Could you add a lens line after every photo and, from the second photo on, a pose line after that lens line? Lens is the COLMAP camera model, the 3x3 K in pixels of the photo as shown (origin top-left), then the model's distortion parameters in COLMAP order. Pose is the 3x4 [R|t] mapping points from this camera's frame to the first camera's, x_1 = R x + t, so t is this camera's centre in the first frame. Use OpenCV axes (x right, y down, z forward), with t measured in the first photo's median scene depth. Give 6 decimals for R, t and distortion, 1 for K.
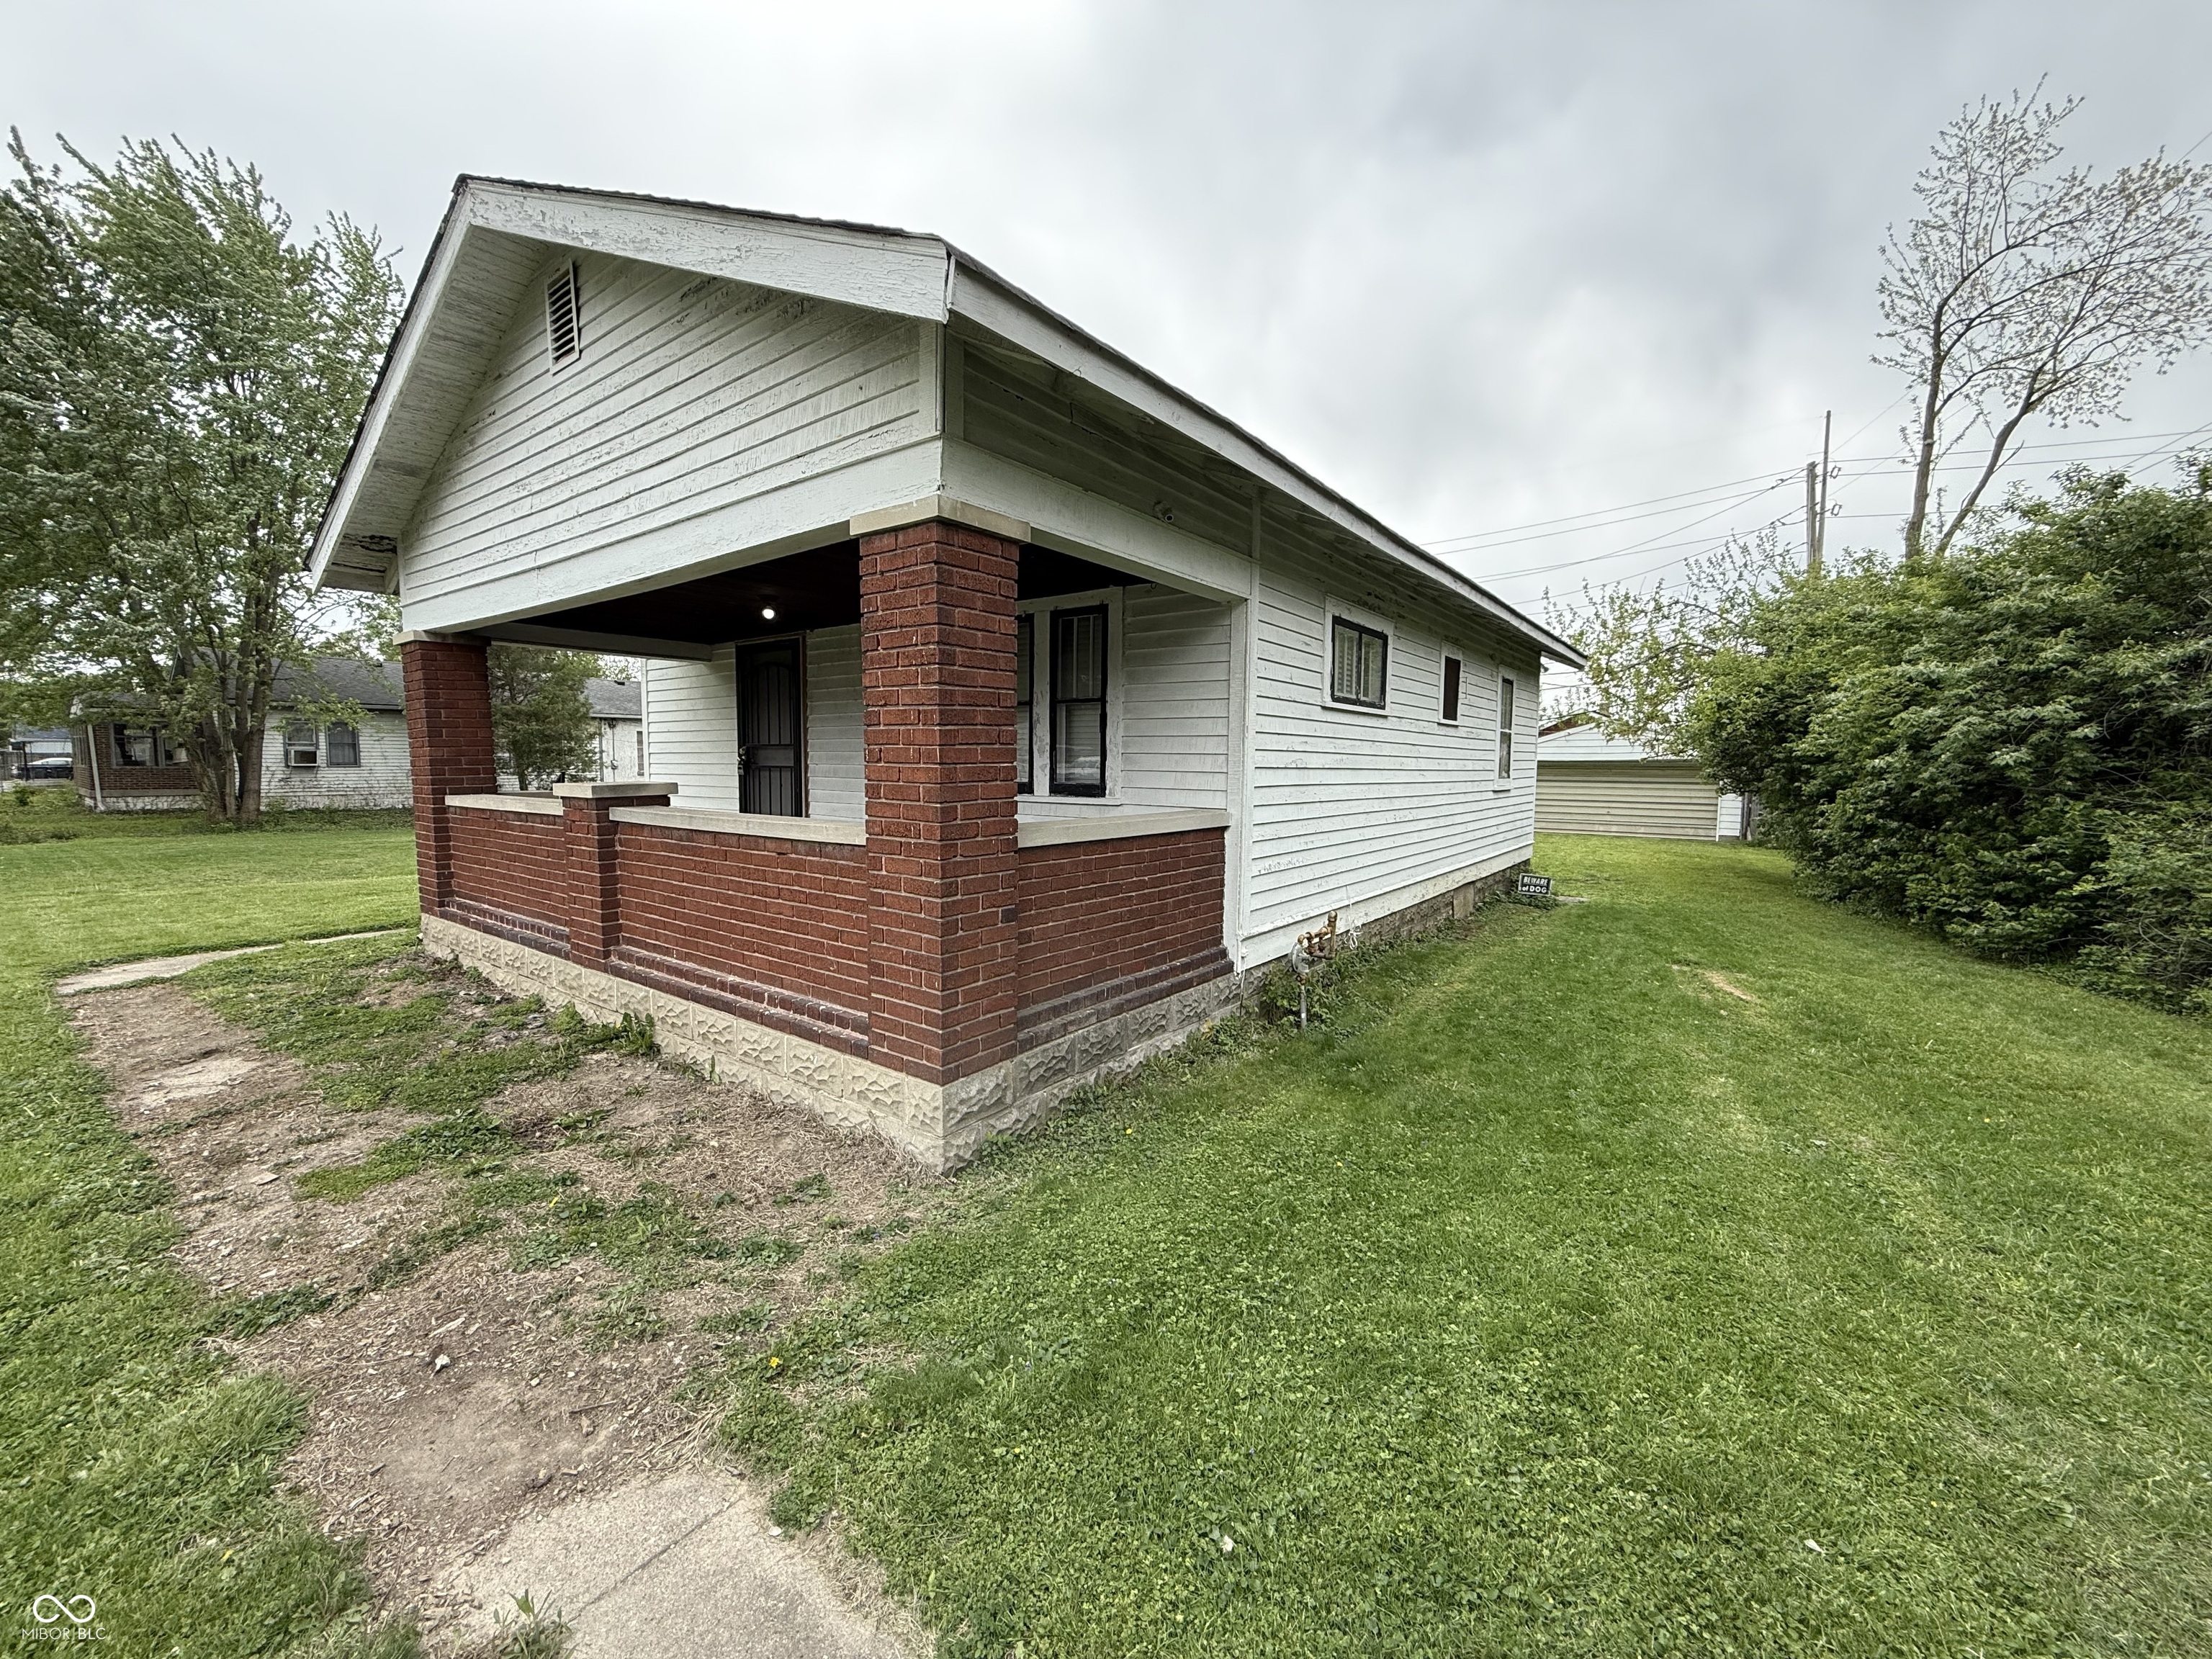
lens RADIAL K [[886.6, 0, 1106.0], [0, 886.6, 829.5], [0, 0, 1]] dist [-0.000938, -0.005893]
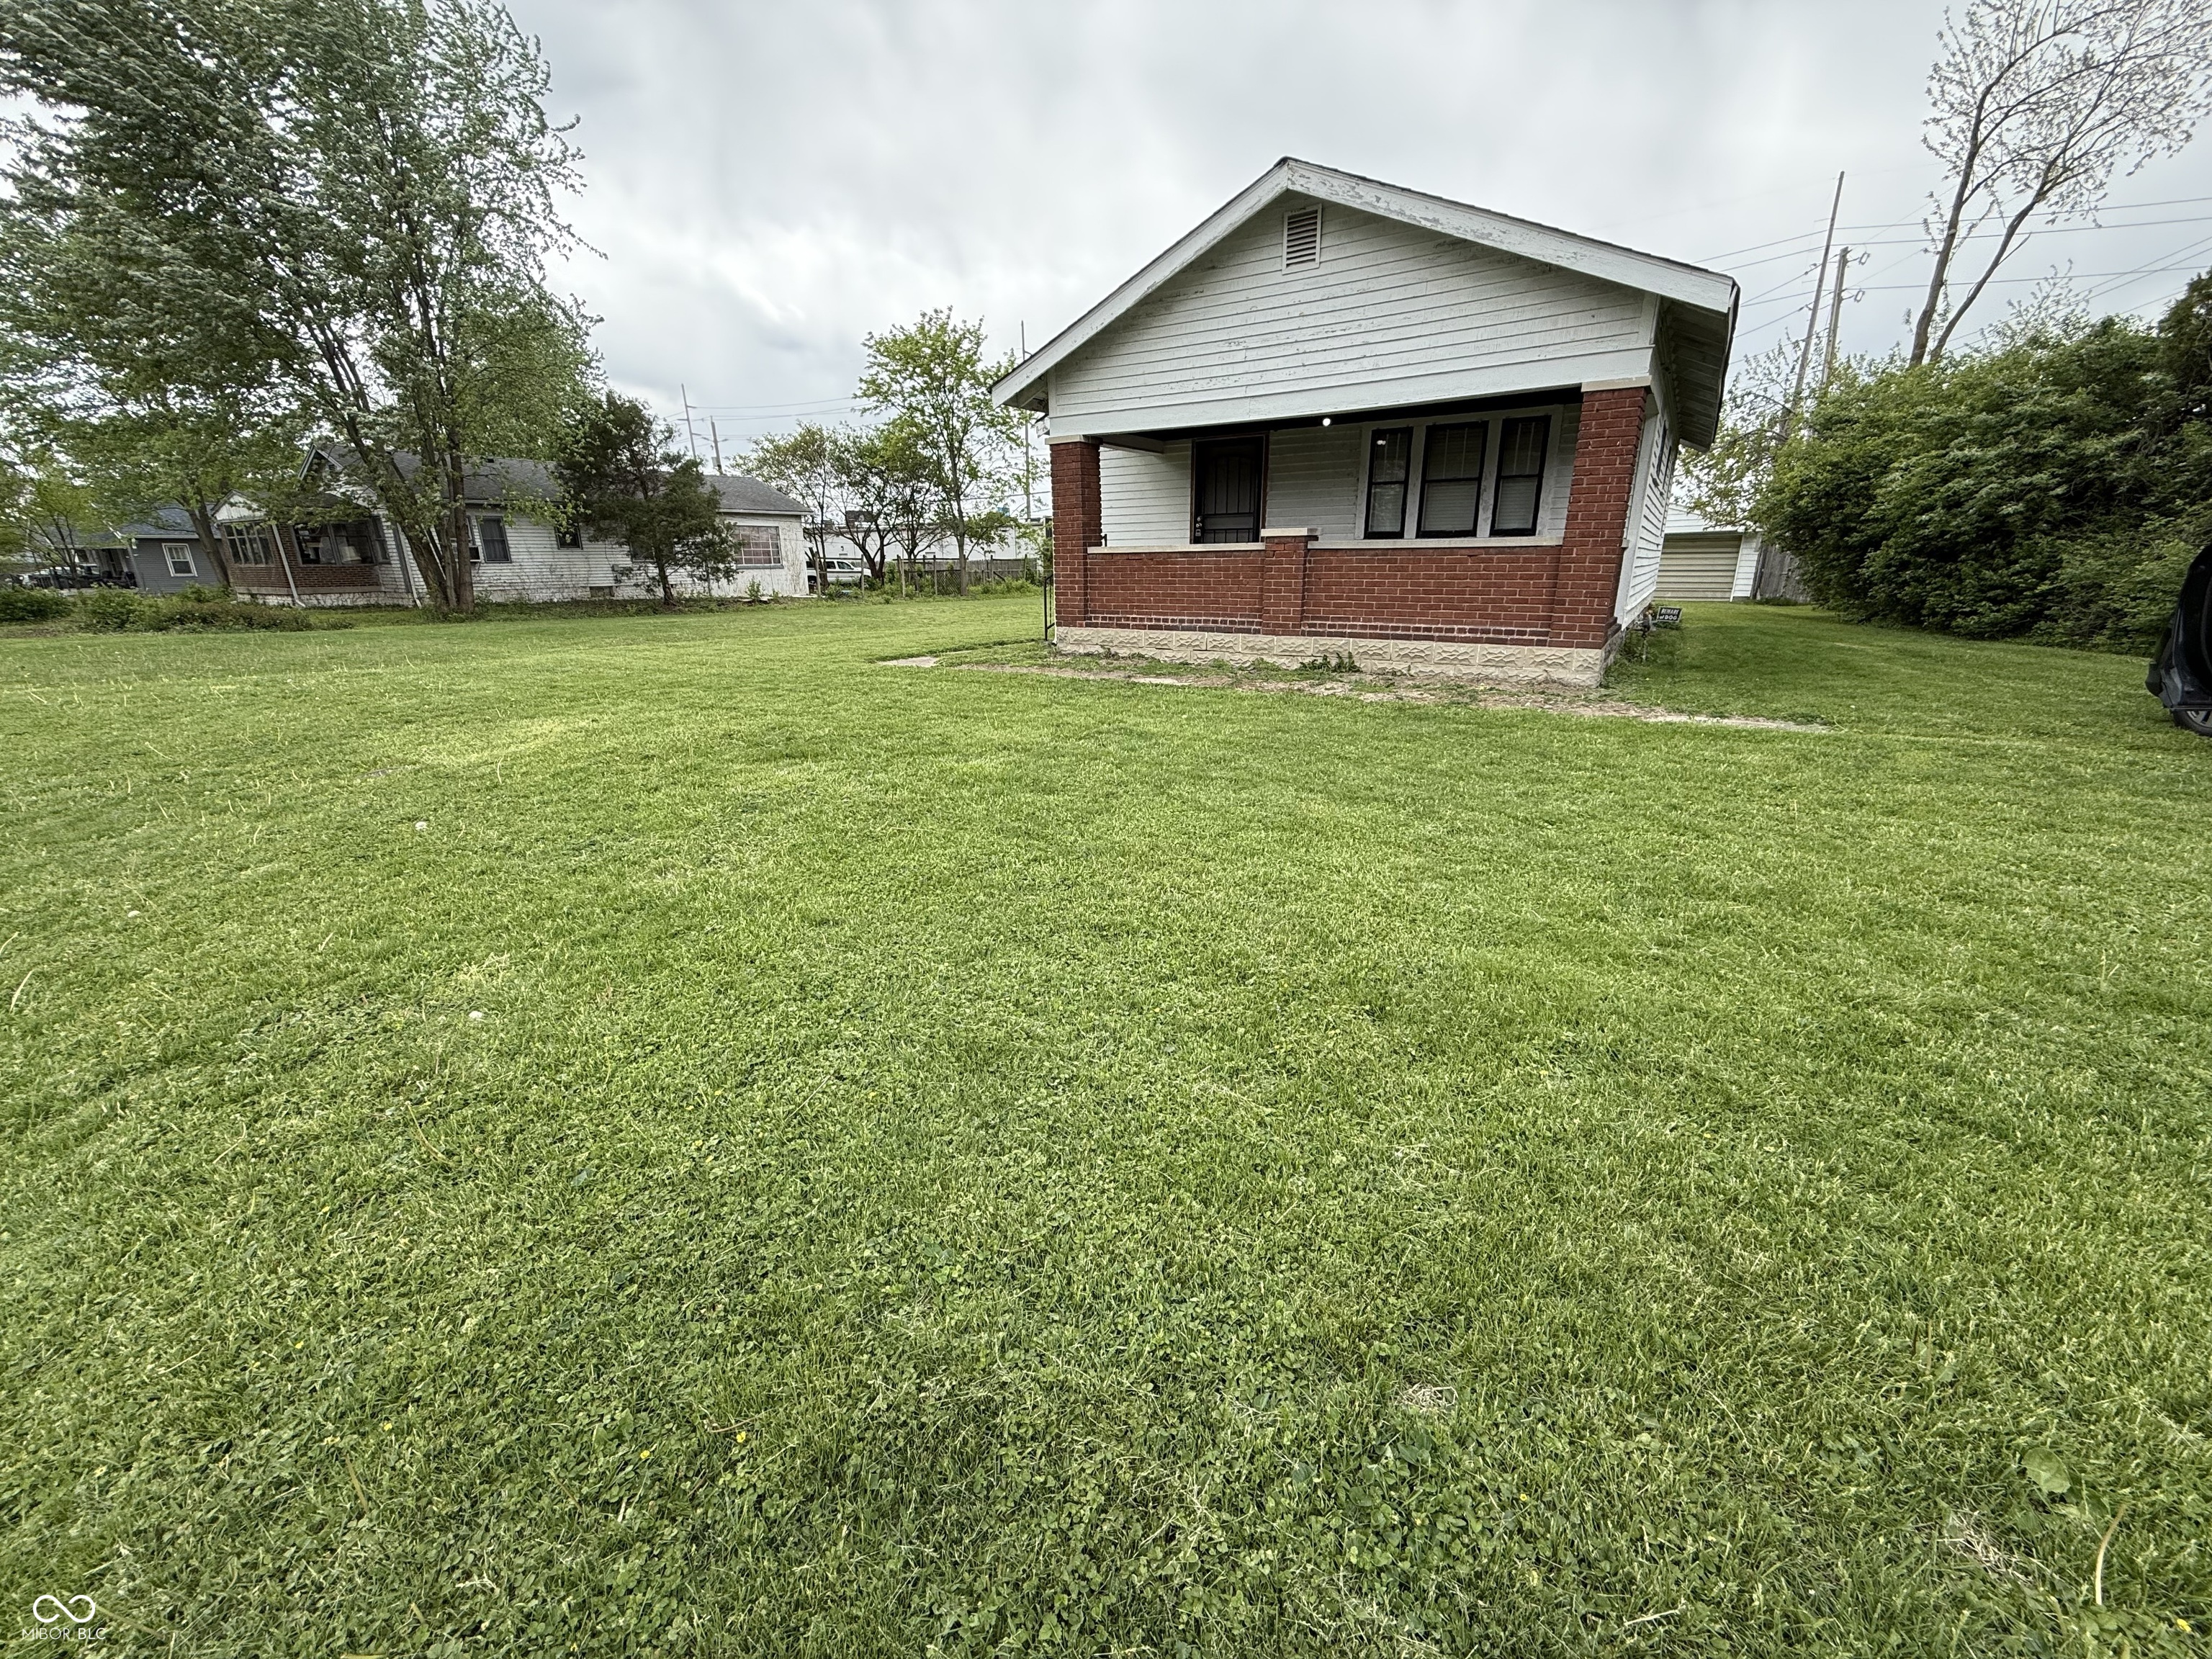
lens RADIAL K [[908.5, 0, 1106.0], [0, 908.5, 829.5], [0, 0, 1]] dist [-0.008788, 0.000347]
pose [[0.996954, -0.039841, 0.067047, -0.642691], [0.024635, 0.976528, 0.213977, 0.081326], [-0.073998, -0.211674, 0.974535, -0.514037]]
